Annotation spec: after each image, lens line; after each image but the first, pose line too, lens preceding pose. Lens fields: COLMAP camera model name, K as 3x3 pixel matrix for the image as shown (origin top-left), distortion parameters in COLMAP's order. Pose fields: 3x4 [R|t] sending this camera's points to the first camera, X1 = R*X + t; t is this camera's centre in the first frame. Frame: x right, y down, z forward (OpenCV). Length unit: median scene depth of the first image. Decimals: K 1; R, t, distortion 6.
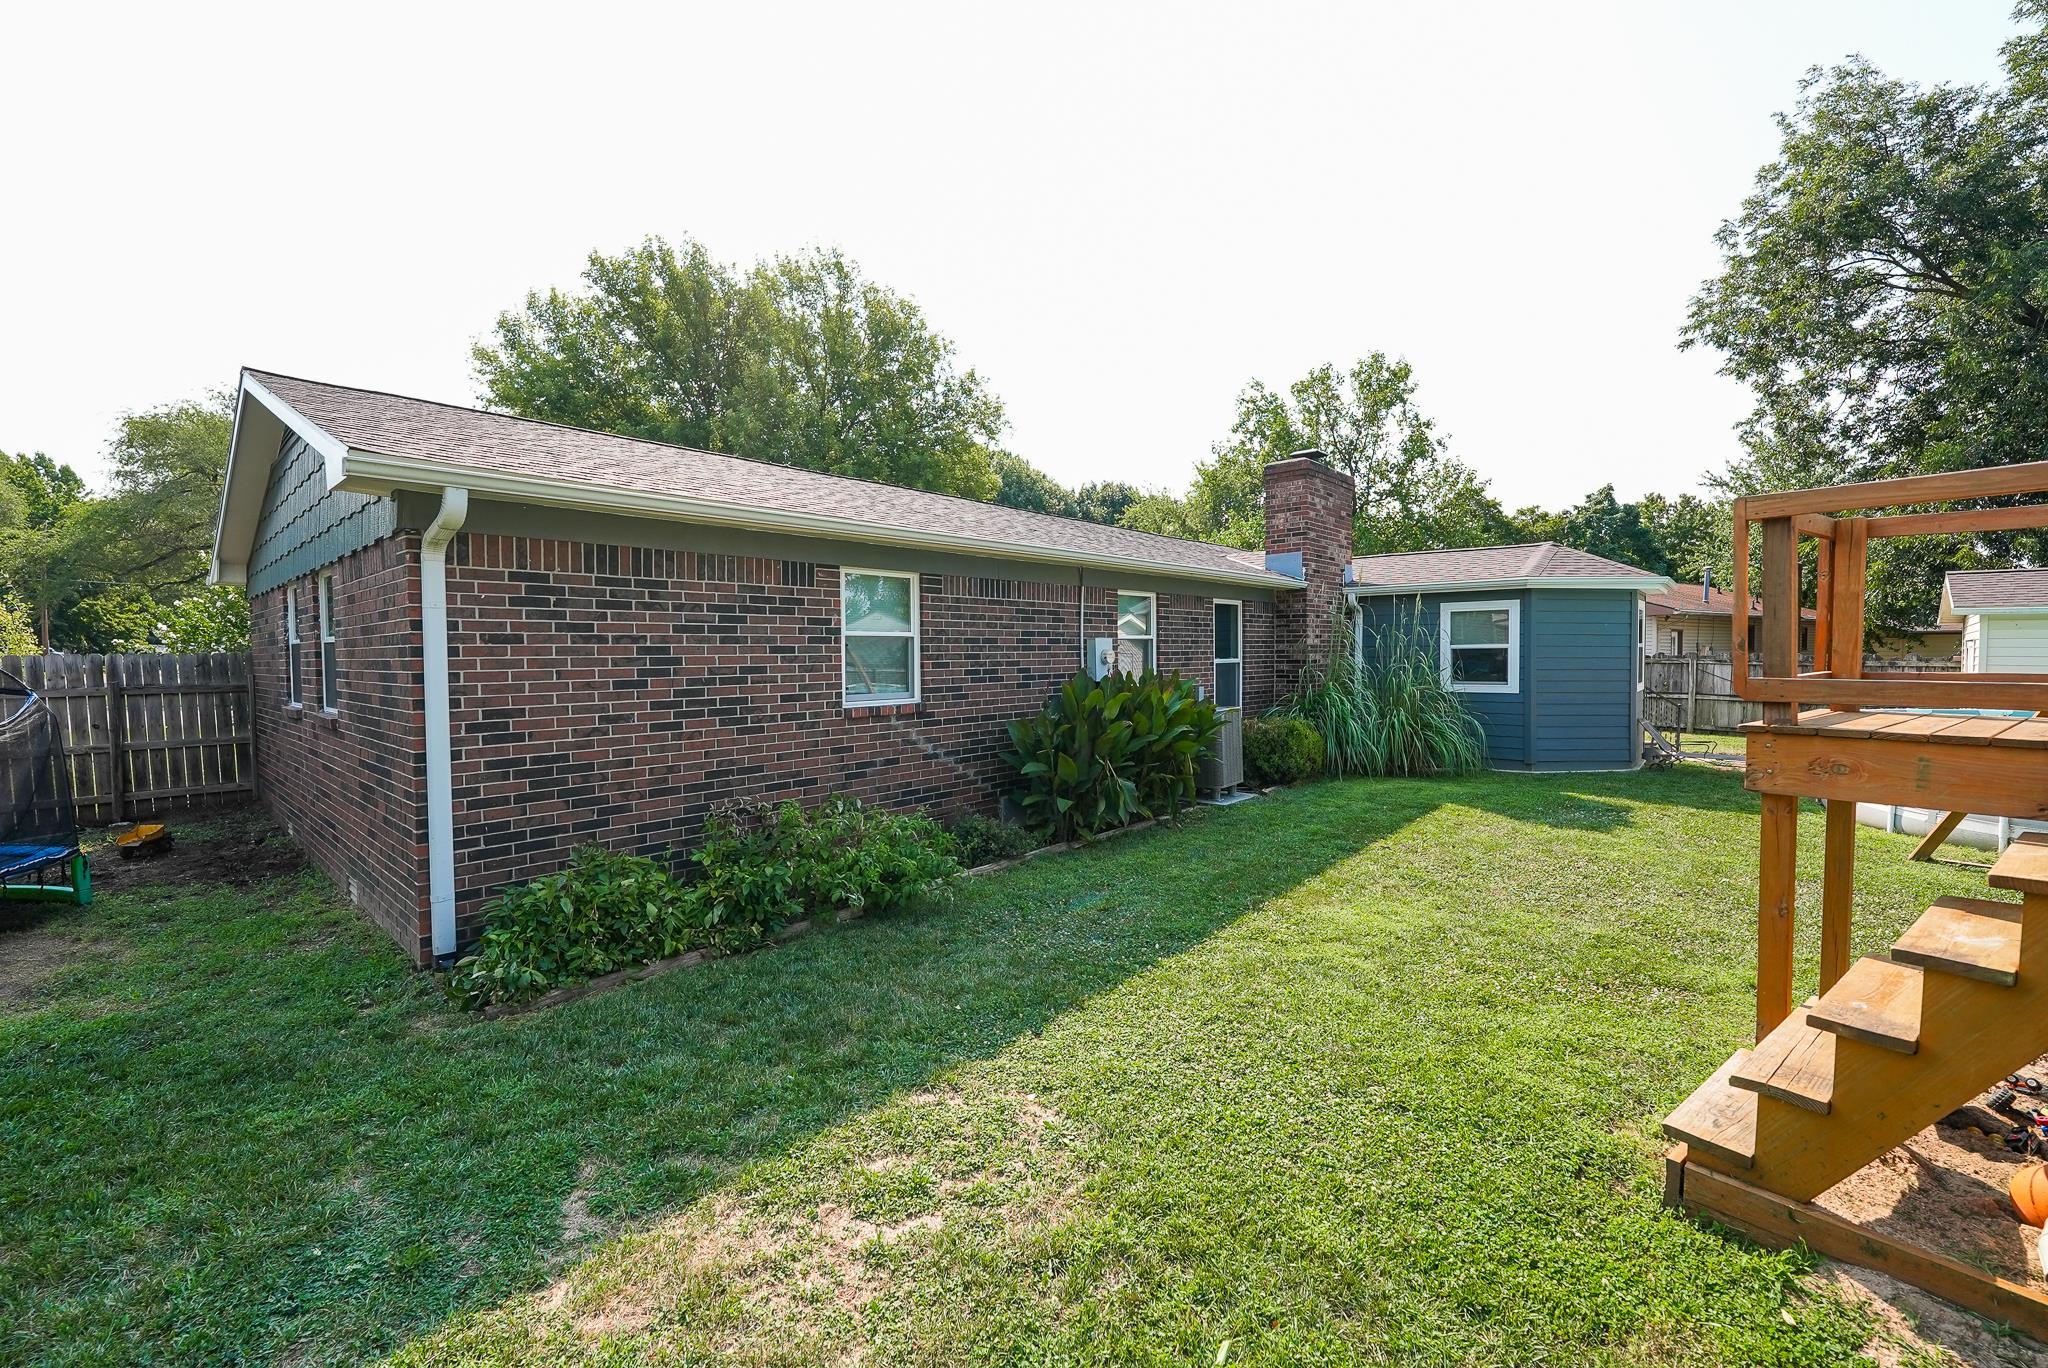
lens RADIAL K [[821.5, 0, 1024.0], [0, 821.5, 684.0], [0, 0, 1]] dist [-0.000166, 0.000016]
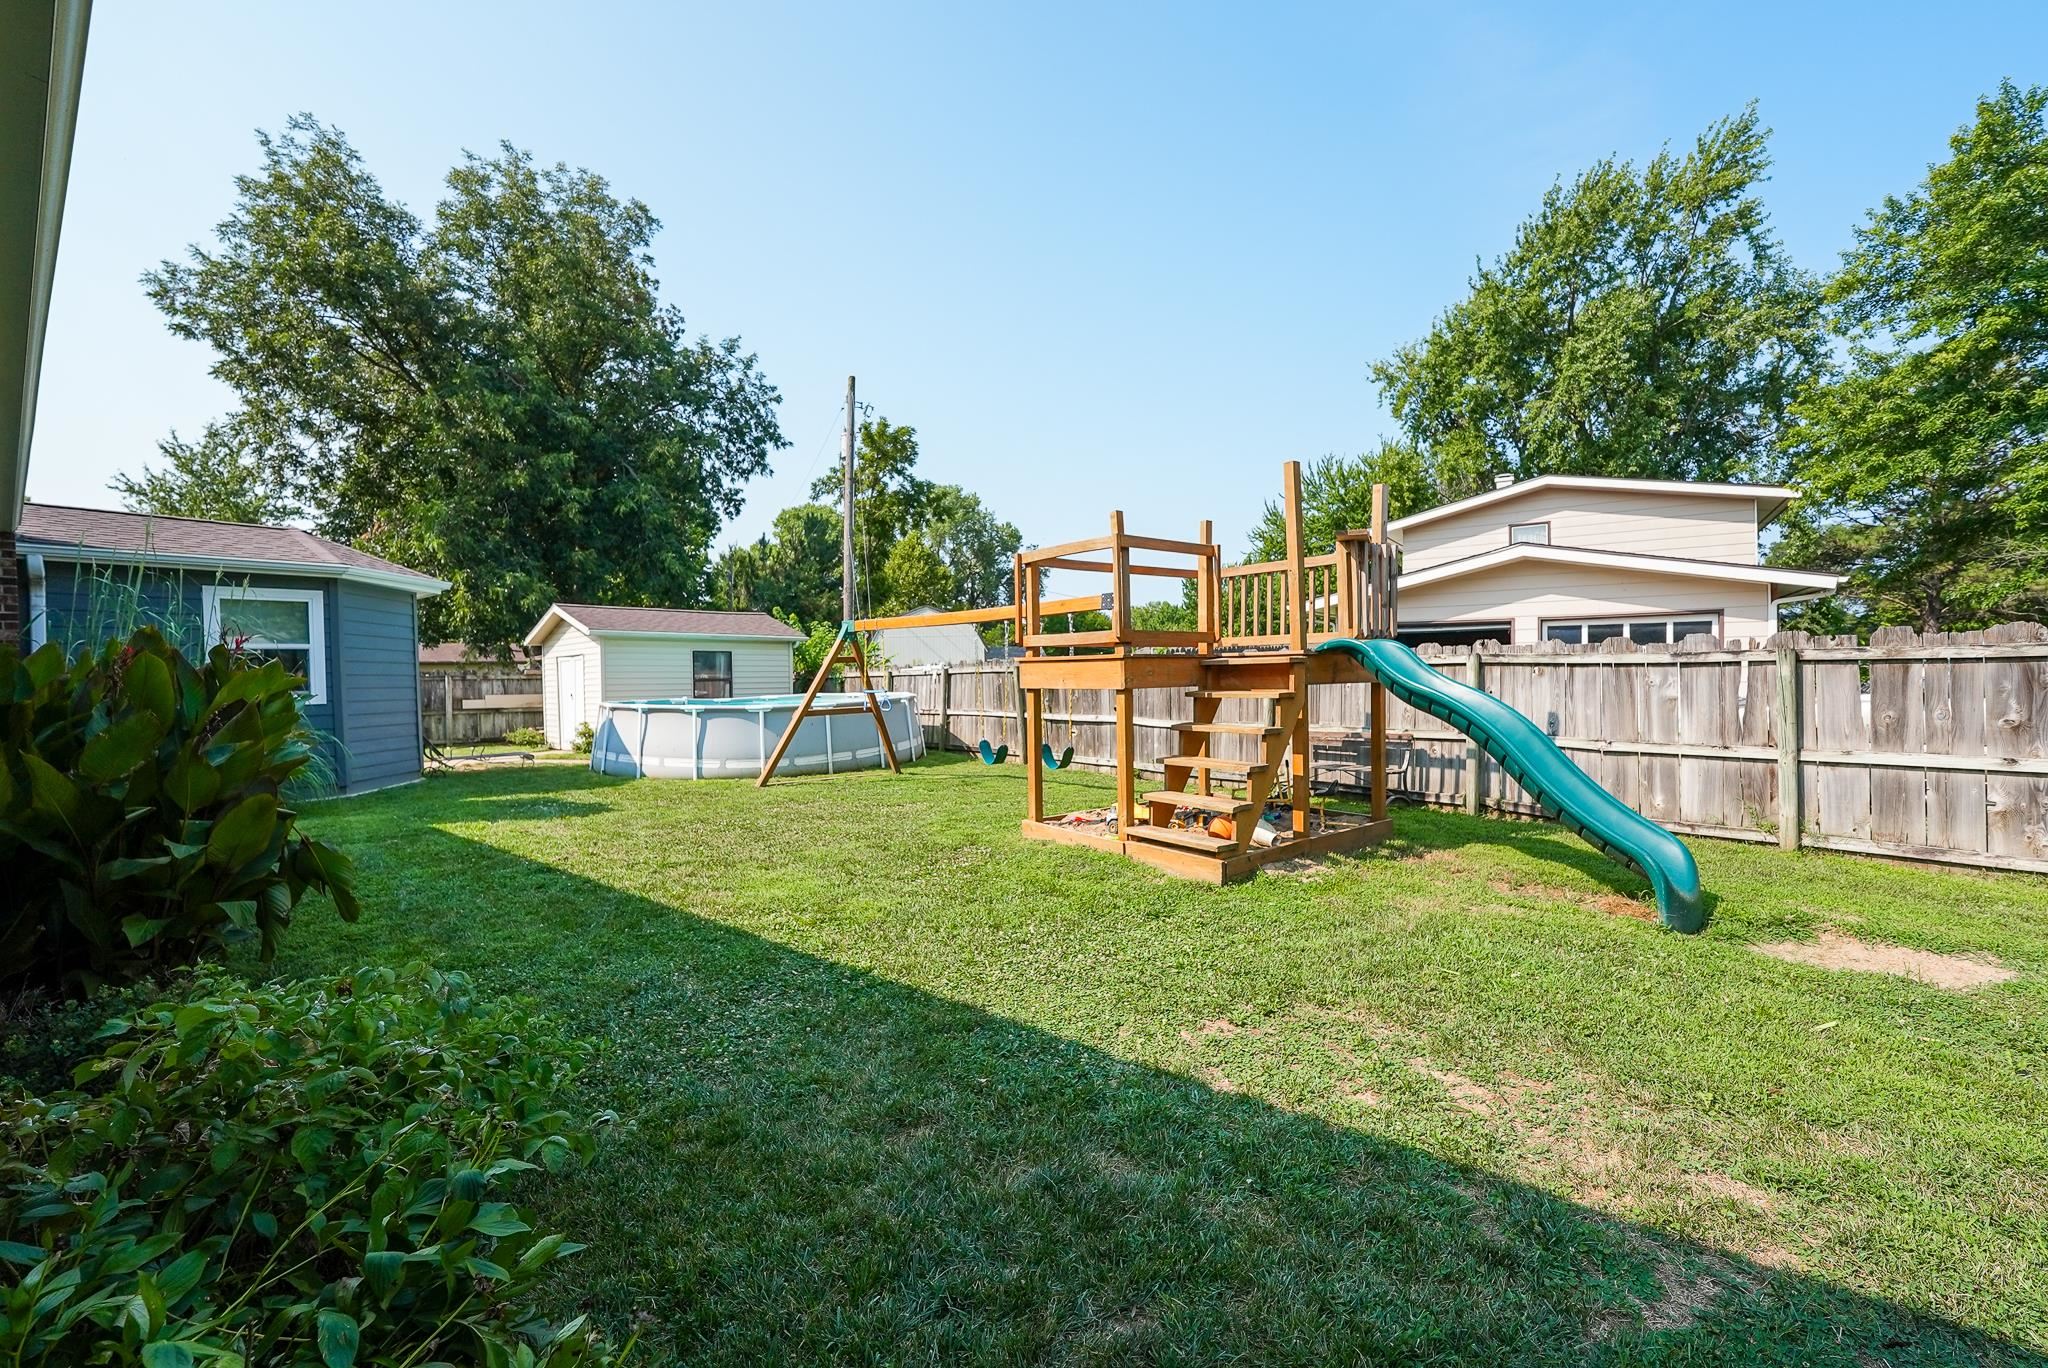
lens RADIAL K [[821.5, 0, 1024.0], [0, 821.5, 684.0], [0, 0, 1]] dist [-0.000166, 0.000016]
pose [[0.002657, -0.011498, 0.999930, -0.235121], [0.050857, 0.998641, 0.011348, 0.018245], [-0.998702, 0.050823, 0.003238, 0.290813]]
